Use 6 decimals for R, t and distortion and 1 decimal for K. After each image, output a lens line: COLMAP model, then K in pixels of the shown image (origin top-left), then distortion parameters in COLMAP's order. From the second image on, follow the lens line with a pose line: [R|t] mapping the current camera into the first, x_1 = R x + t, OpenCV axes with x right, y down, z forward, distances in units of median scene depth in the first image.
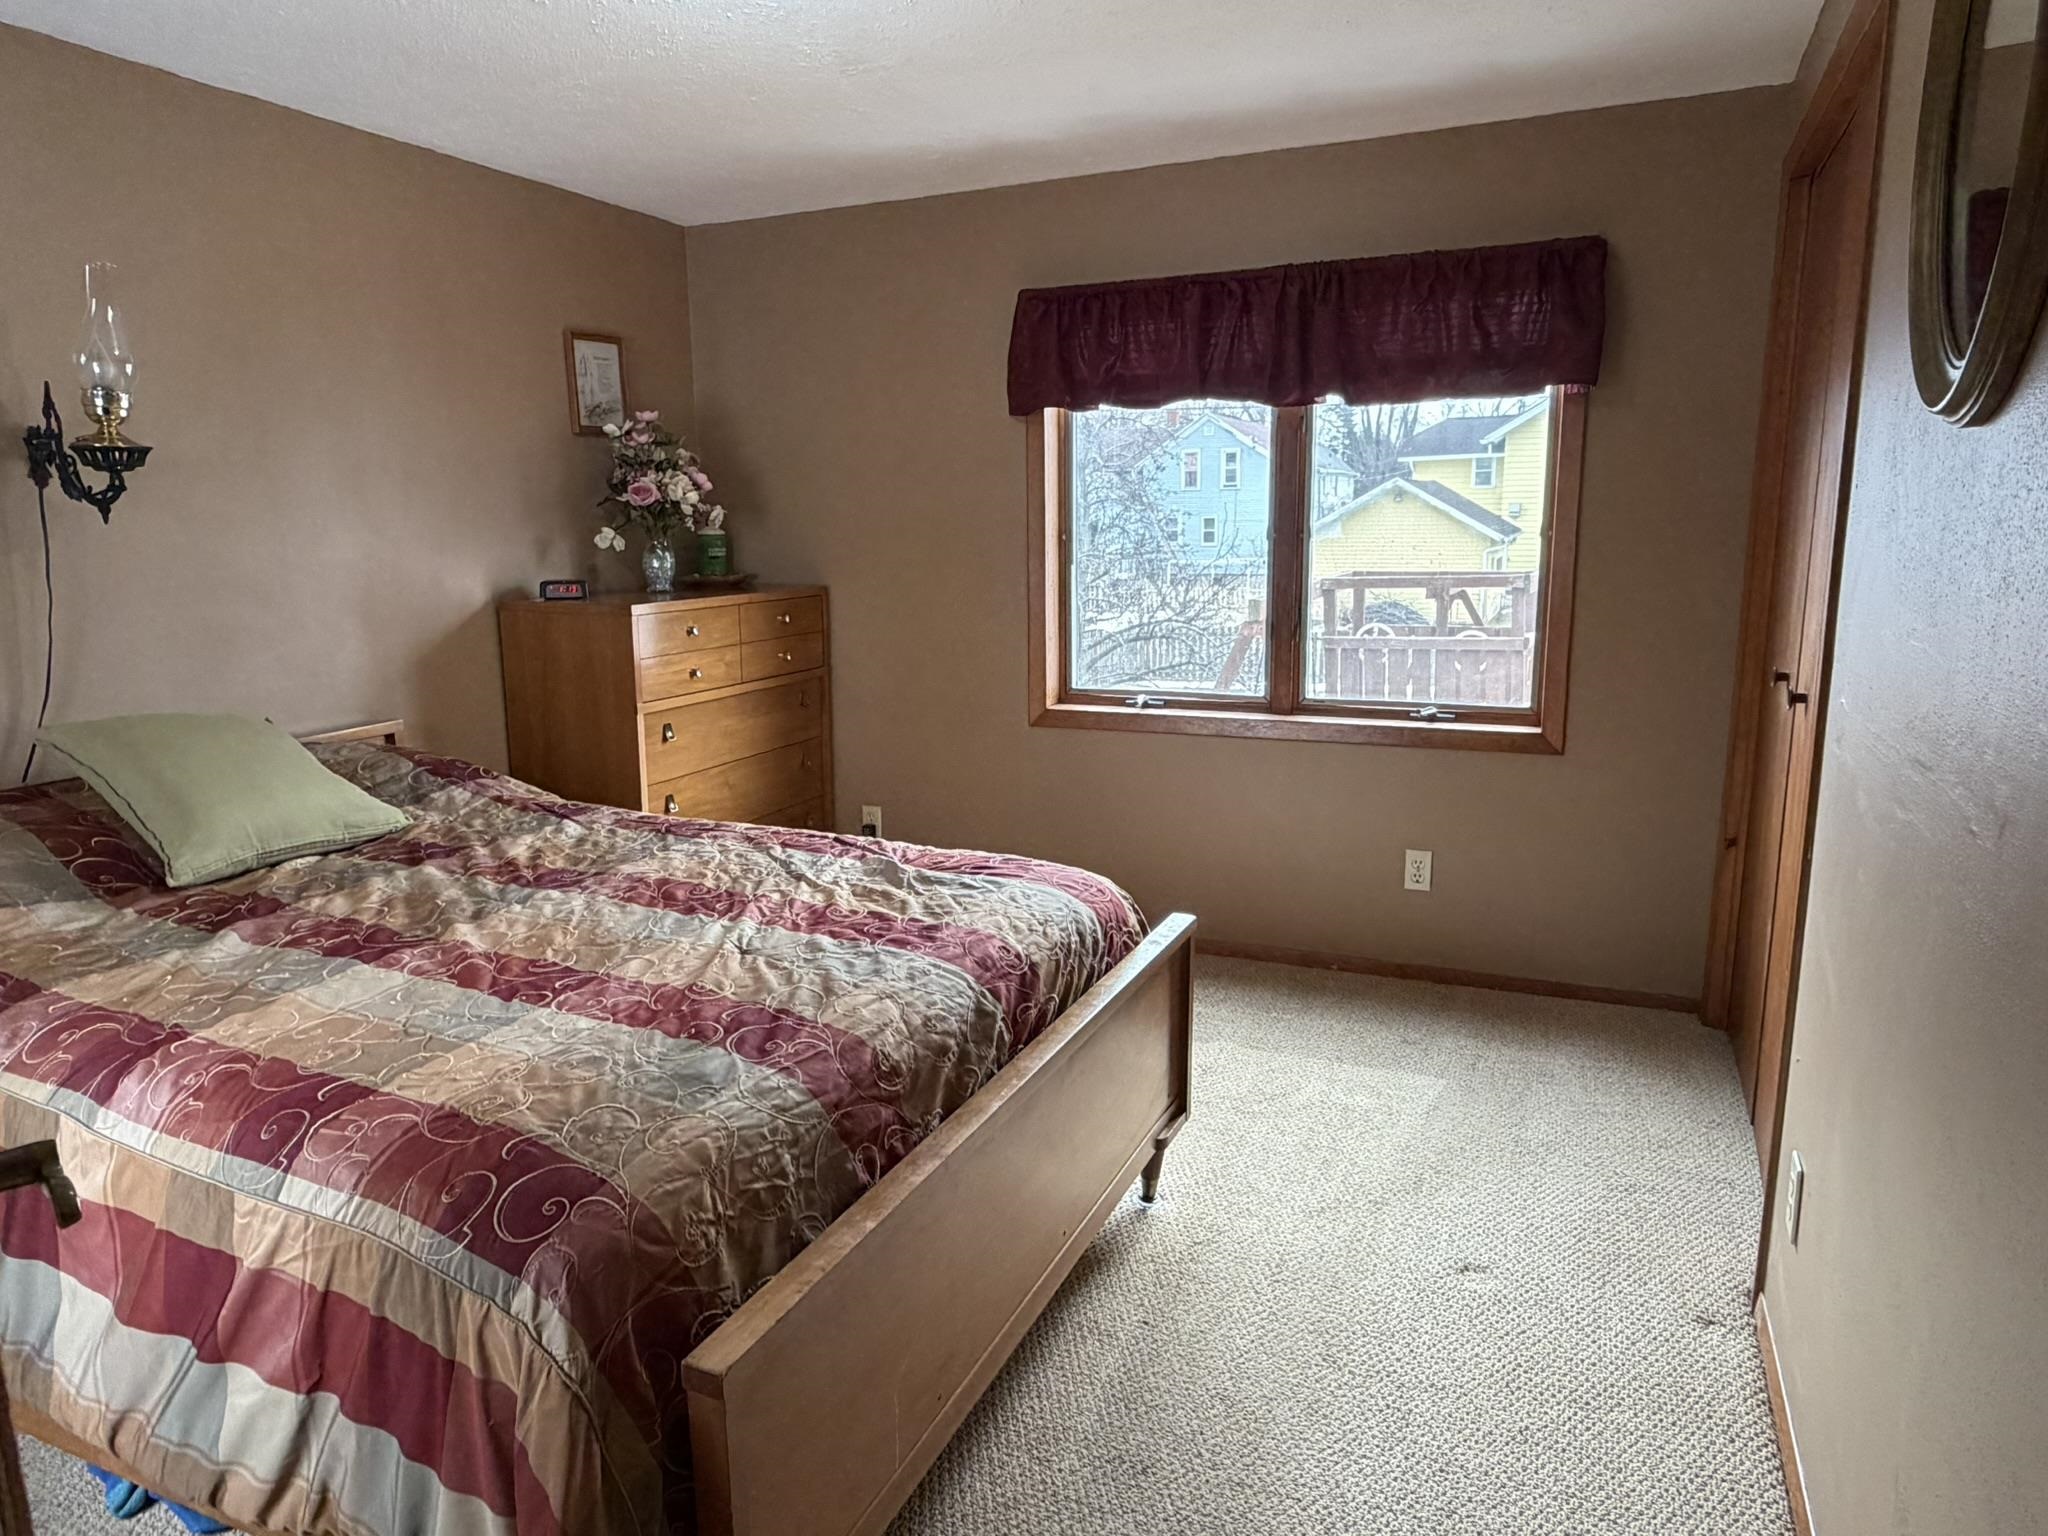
lens RADIAL K [[1310.5, 0, 1021.2], [0, 1310.5, 768.1], [0, 0, 1]] dist [-0.002267, 0.001498]
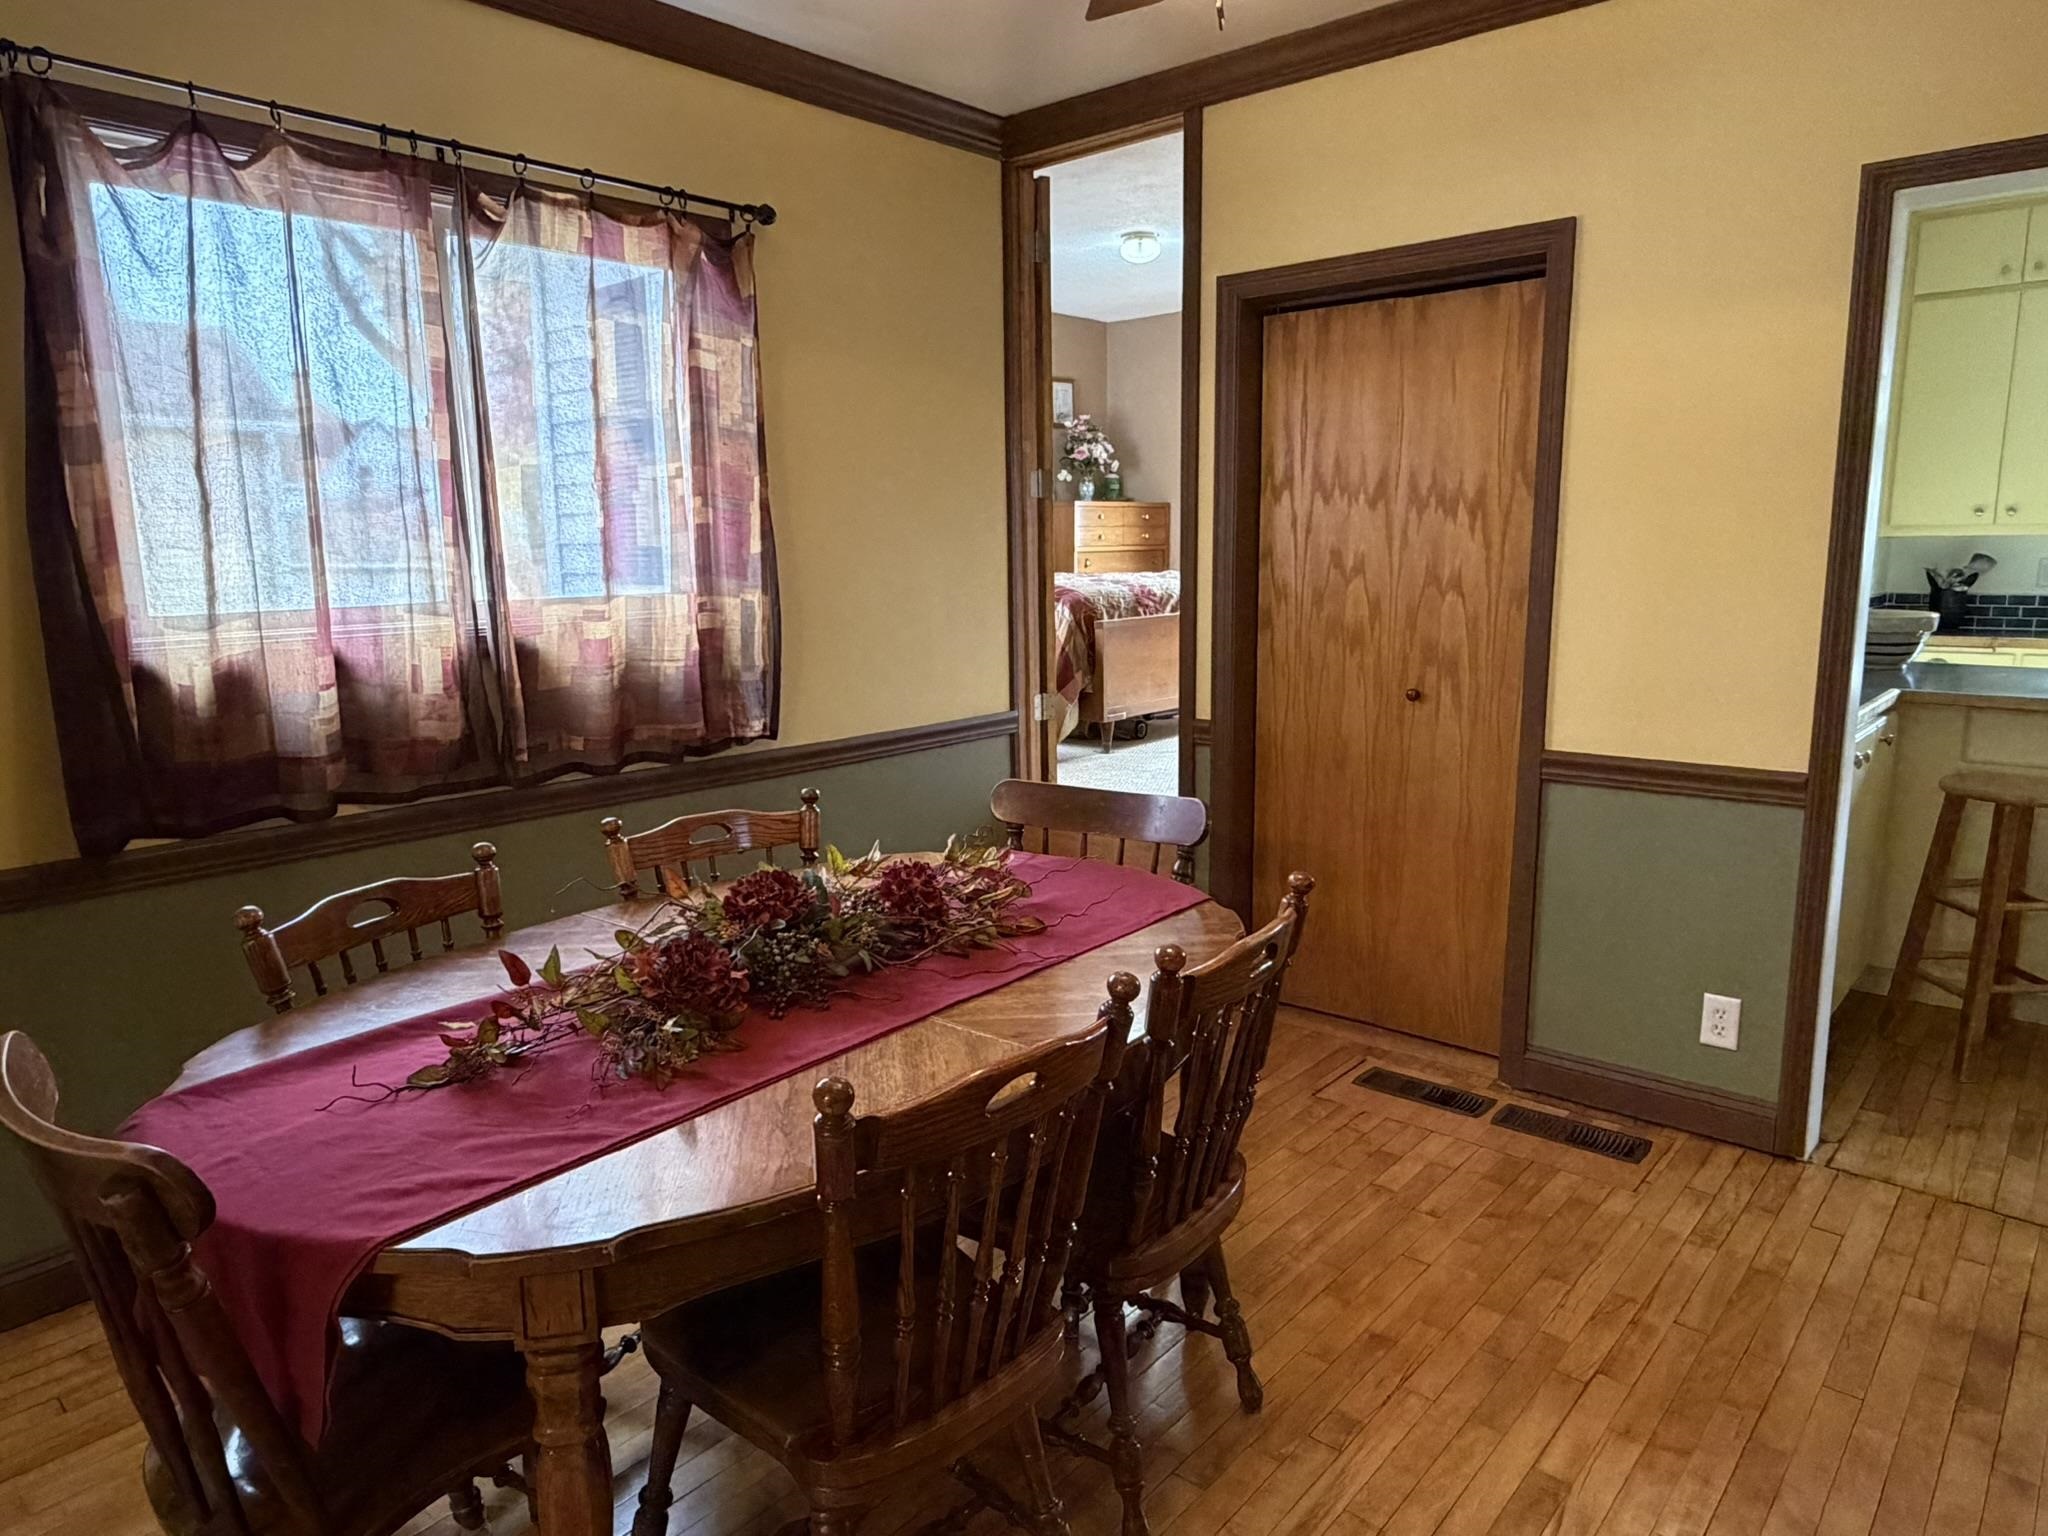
lens RADIAL K [[1310.5, 0, 1018.2], [0, 1310.5, 764.5], [0, 0, 1]] dist [-0.002267, 0.001498]
pose [[0.955069, 0.047670, -0.292526, 0.248655], [-0.052866, 0.998553, -0.009876, 0.308108], [0.291632, 0.024897, 0.956207, -1.007671]]
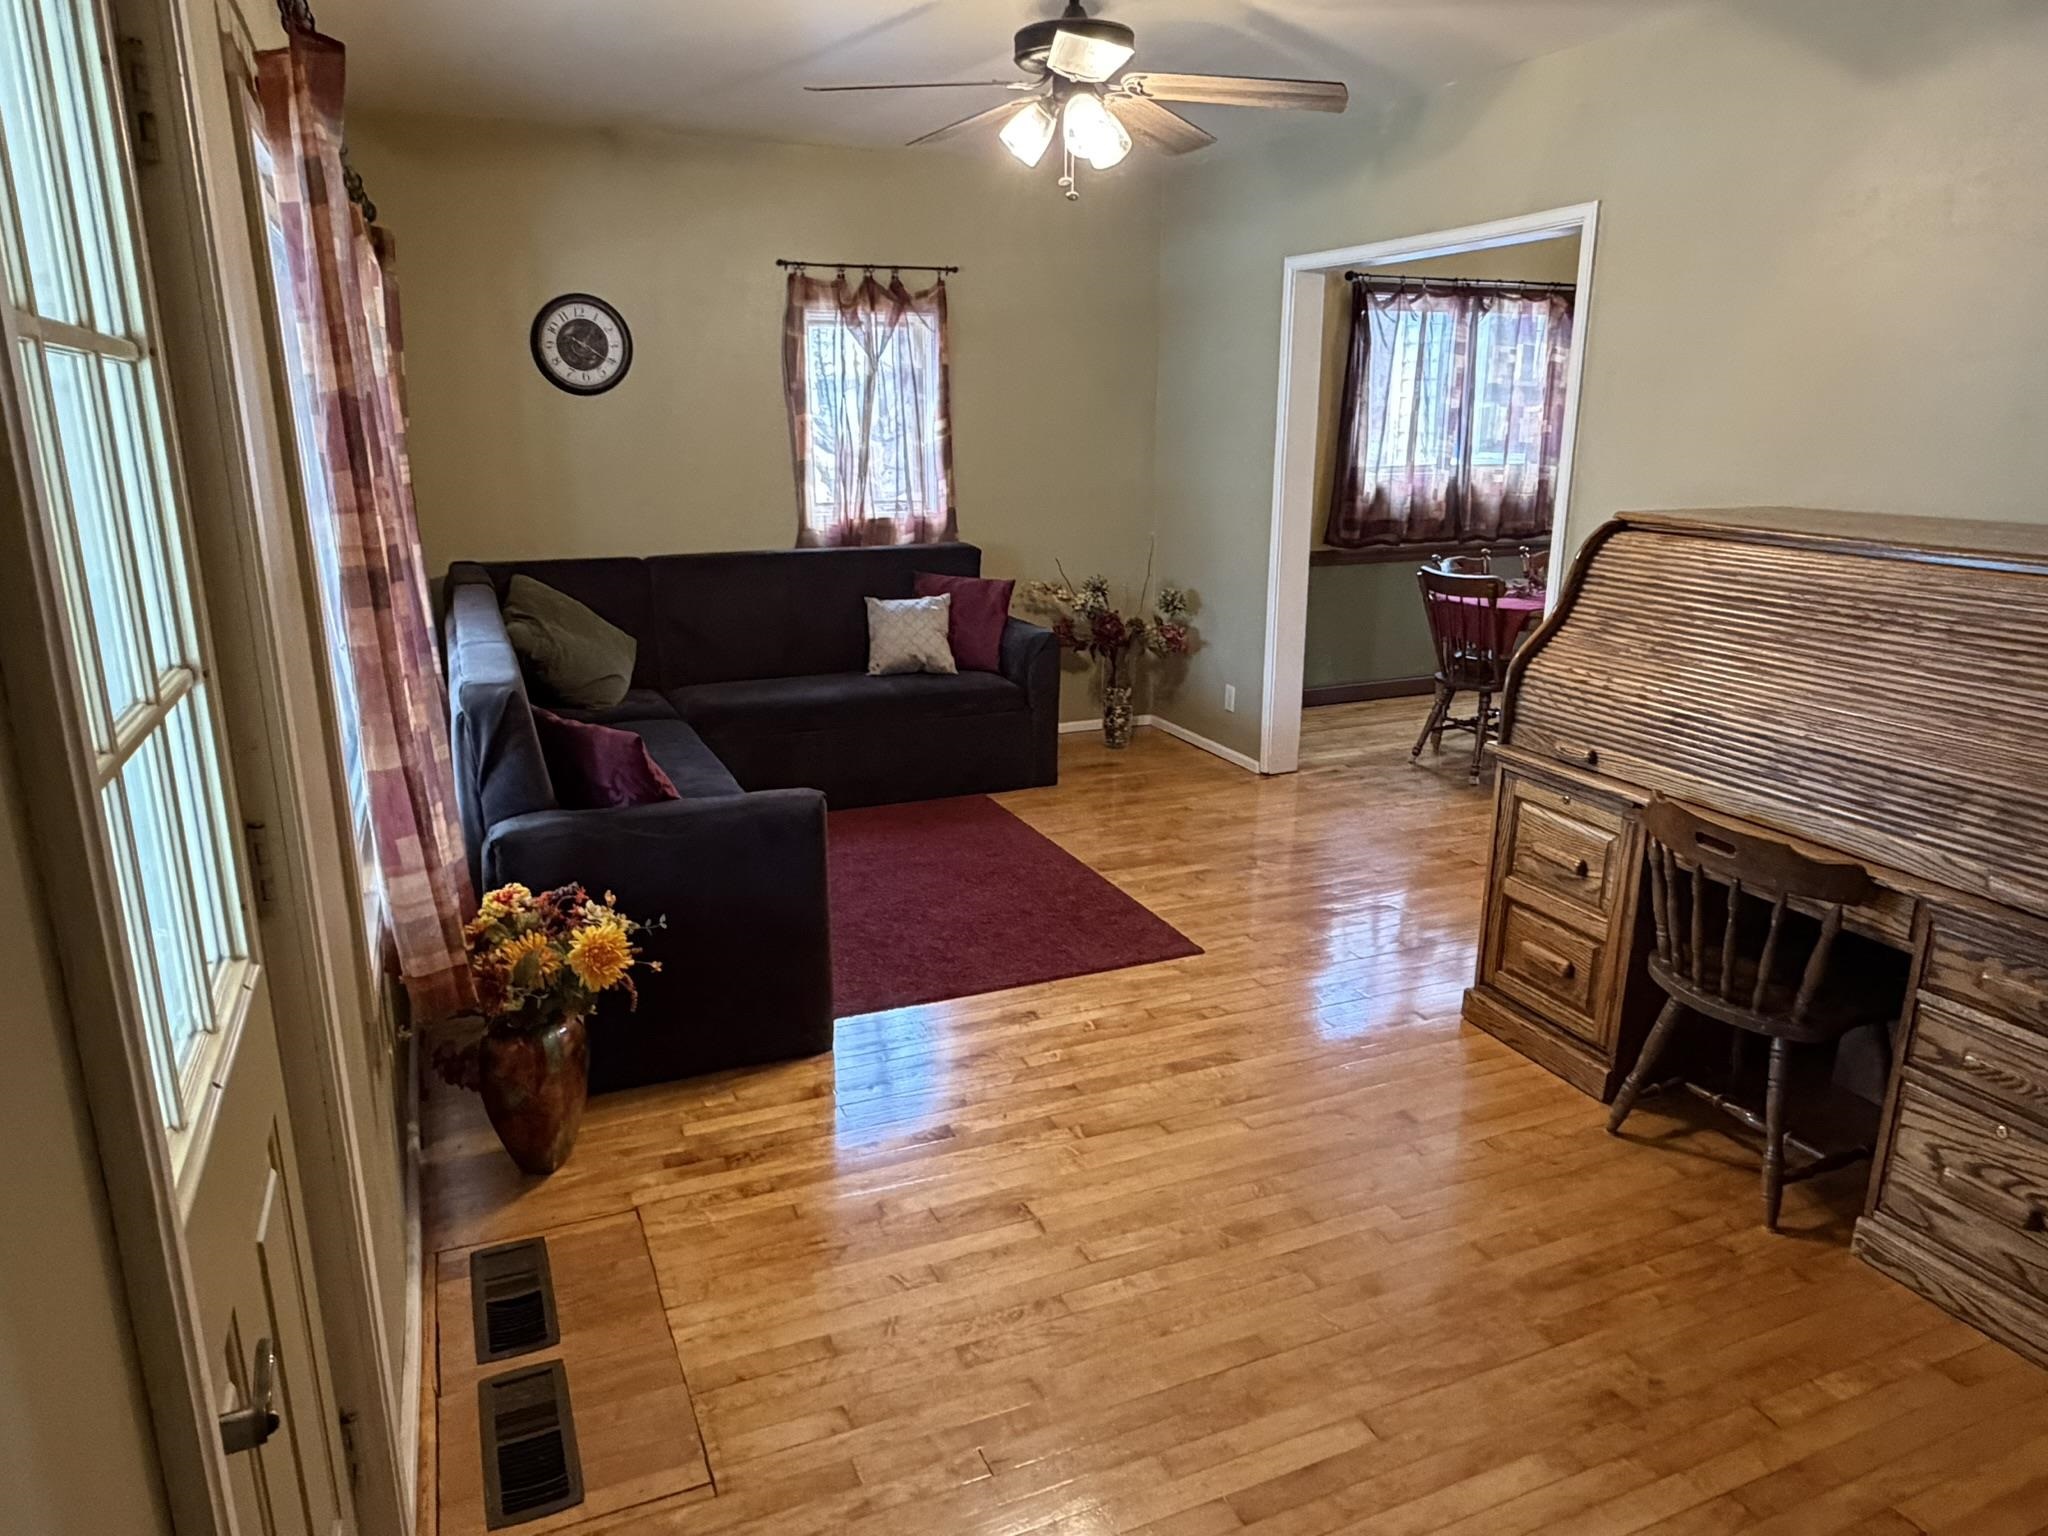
lens RADIAL K [[1310.5, 0, 1023.6], [0, 1310.5, 767.7], [0, 0, 1]] dist [-0.002267, 0.001498]
pose [[0.735506, 0.185052, -0.651756, 0.735263], [-0.137662, 0.982728, 0.123673, 0.603096], [0.663385, -0.001240, 0.748277, -2.794680]]
